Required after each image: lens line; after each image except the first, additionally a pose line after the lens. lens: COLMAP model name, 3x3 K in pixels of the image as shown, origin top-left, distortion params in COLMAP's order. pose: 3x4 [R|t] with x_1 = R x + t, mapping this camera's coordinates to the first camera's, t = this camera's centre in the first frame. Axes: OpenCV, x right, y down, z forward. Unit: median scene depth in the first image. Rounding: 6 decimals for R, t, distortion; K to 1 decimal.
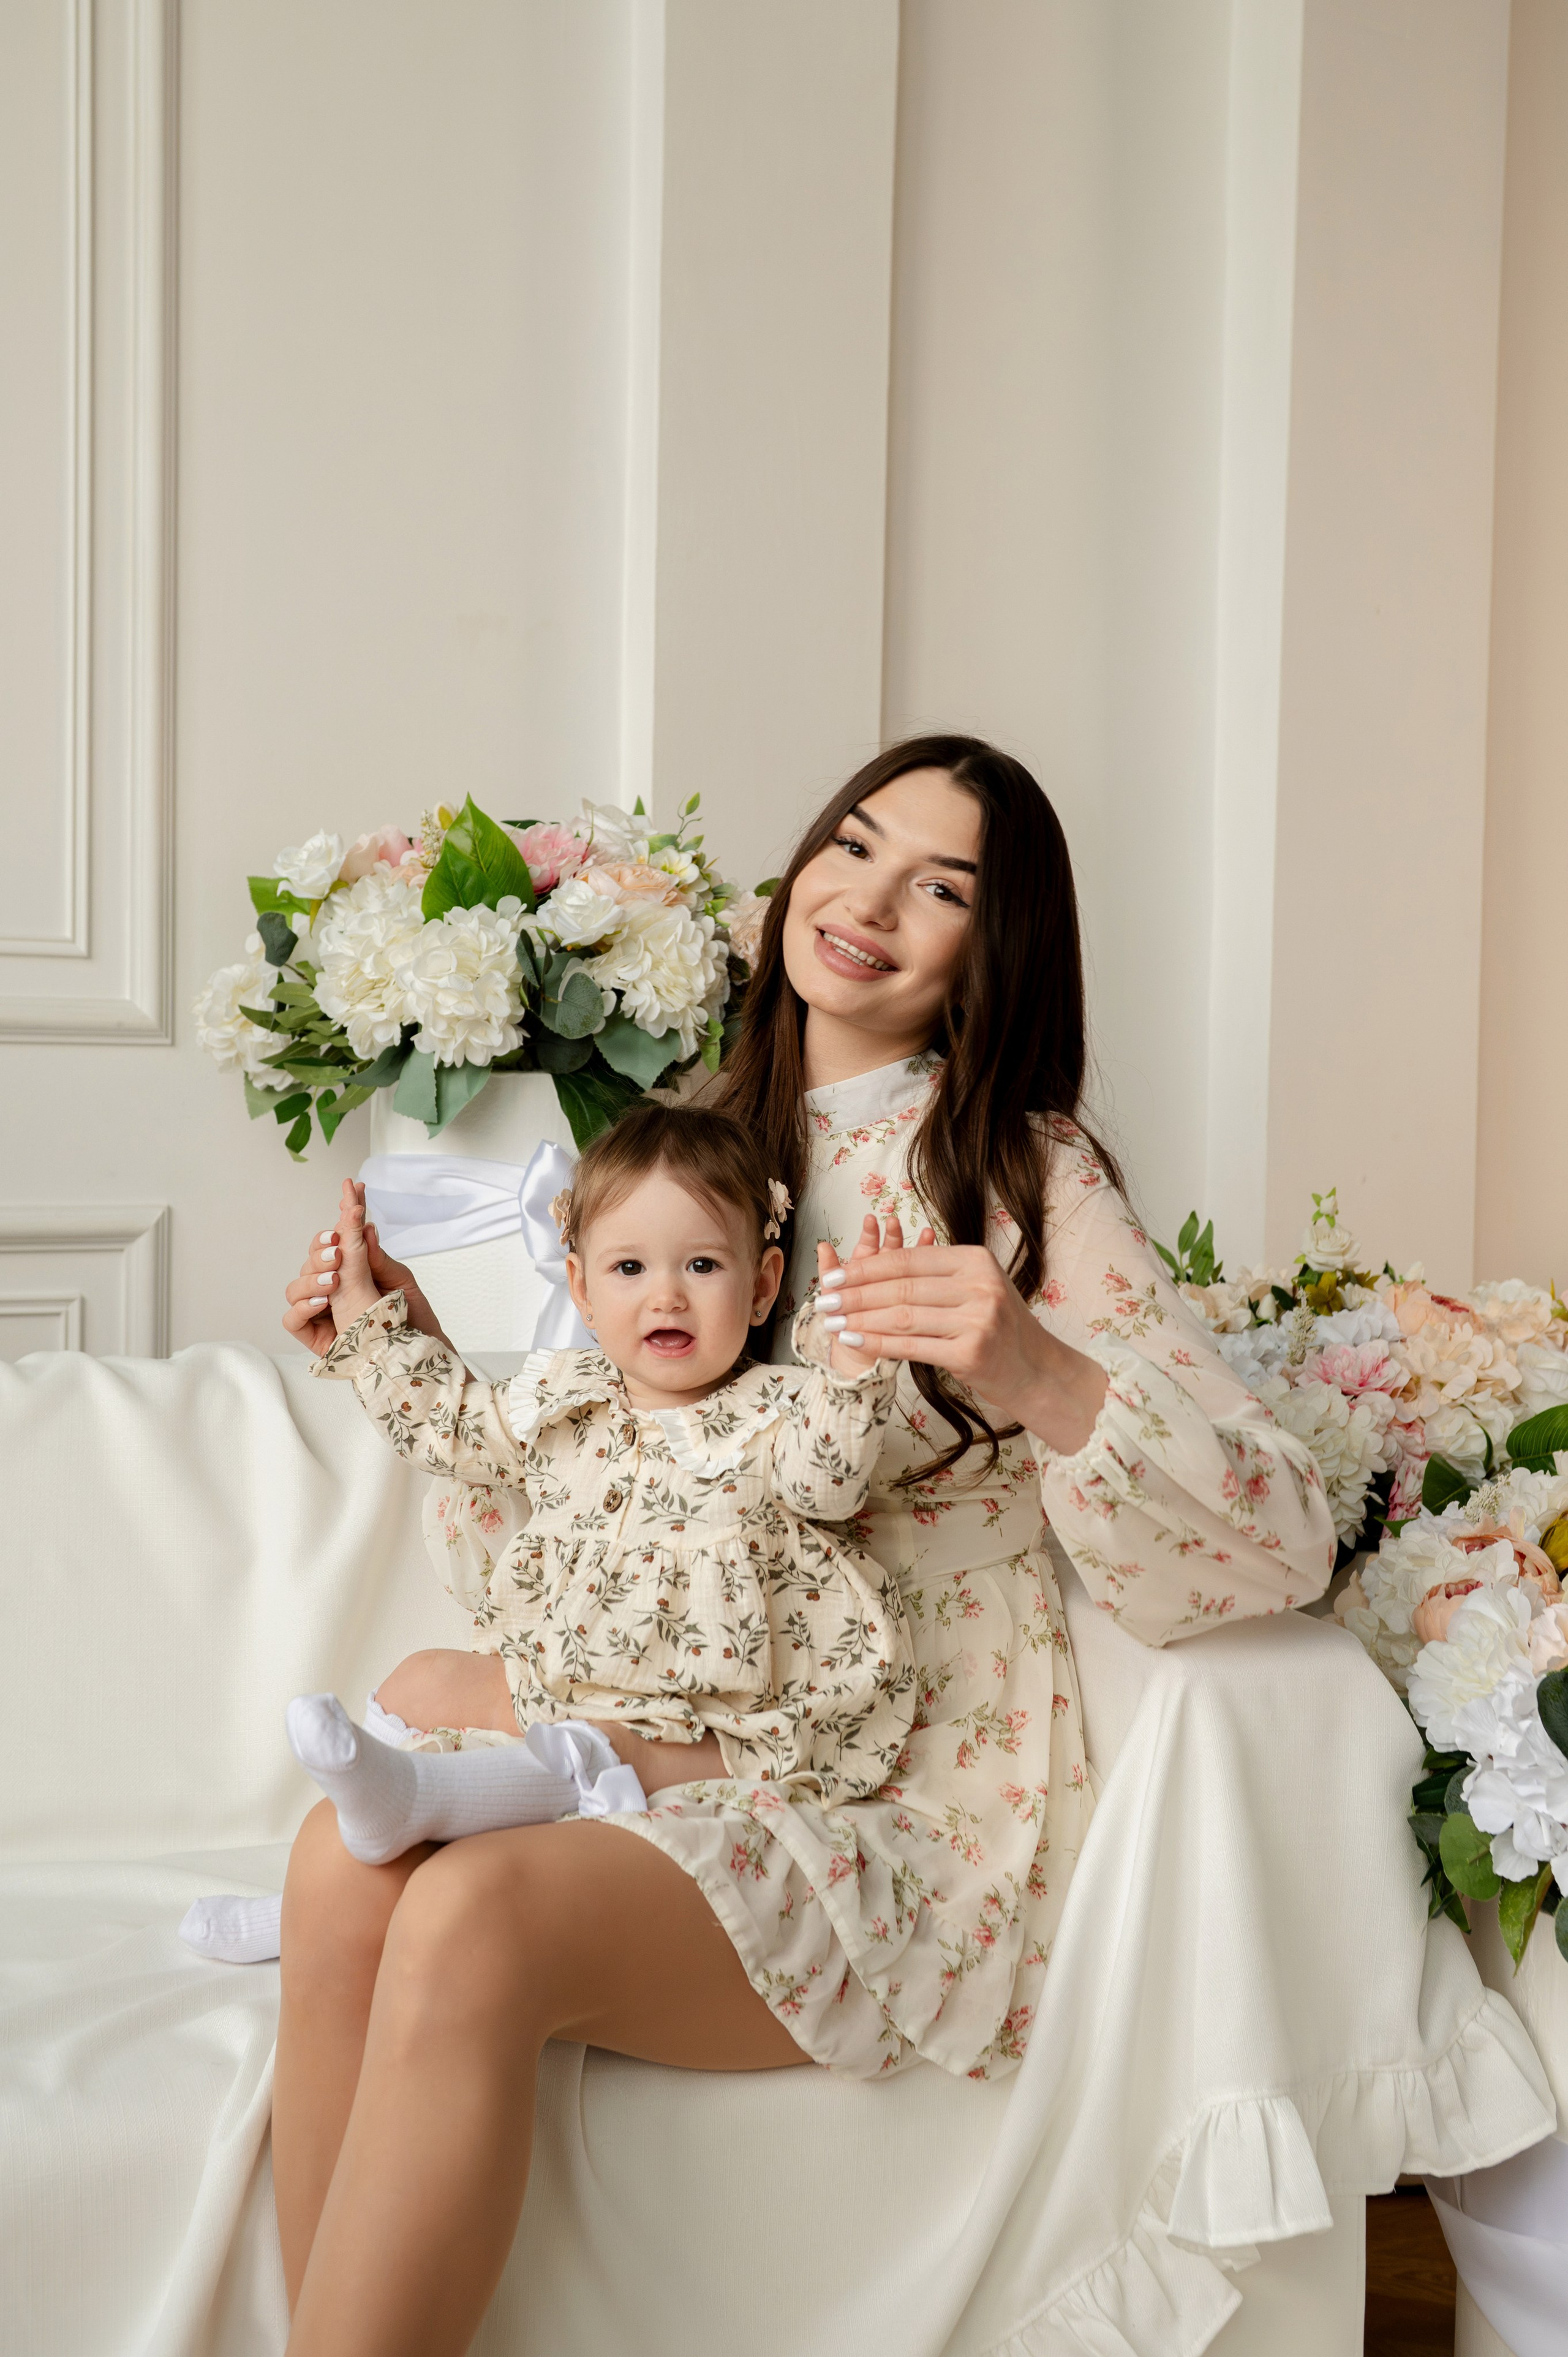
lens RADIAL K [[2467.4, 0, 656.3], [0, 2467.4, 1172.6], [0, 0, 1]] dist [0.077914, -0.002355]
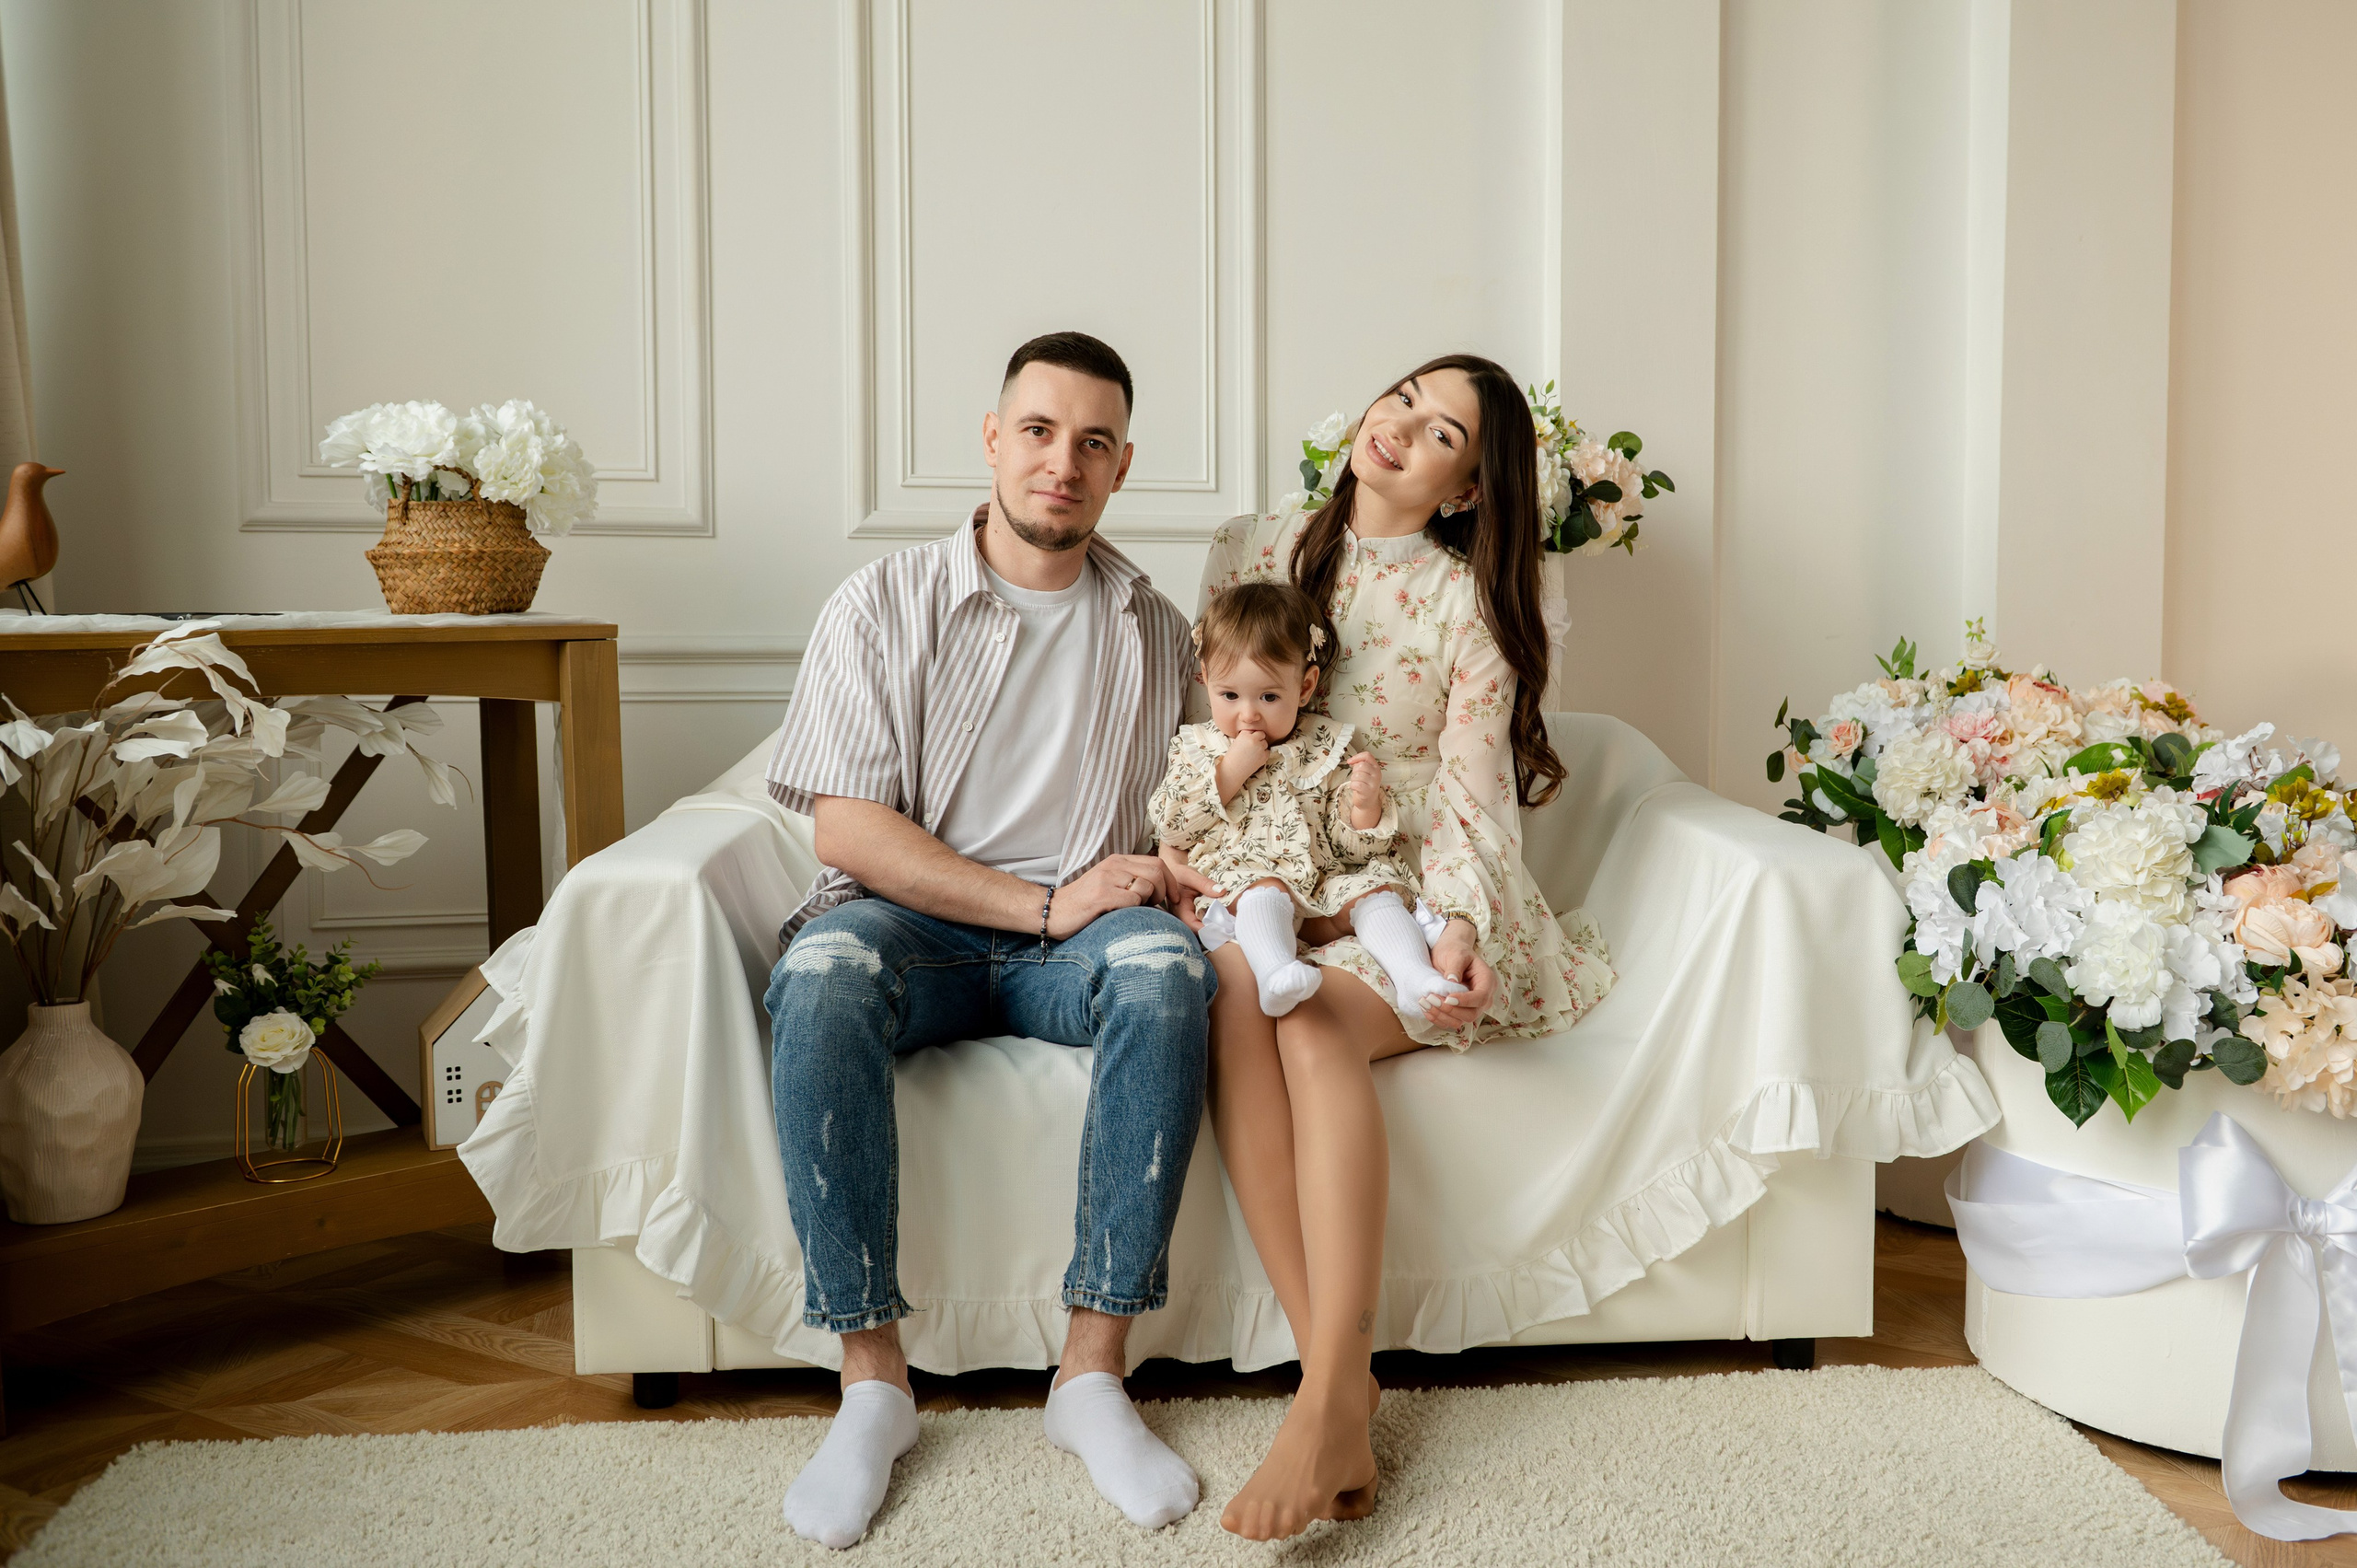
lens RADIAL K [[1909.8, 0, 1216.1], [0, 1909.8, 724.9], [0, 0, 1]] dist [0.007941, -0.008889]
pose [[0.962301, 0.005563, -0.271931, 0.150276], [0.001156, 0.999698, 0.024543, 0.048211], [0.271985, -0.023932, 0.962004, -0.312913]]
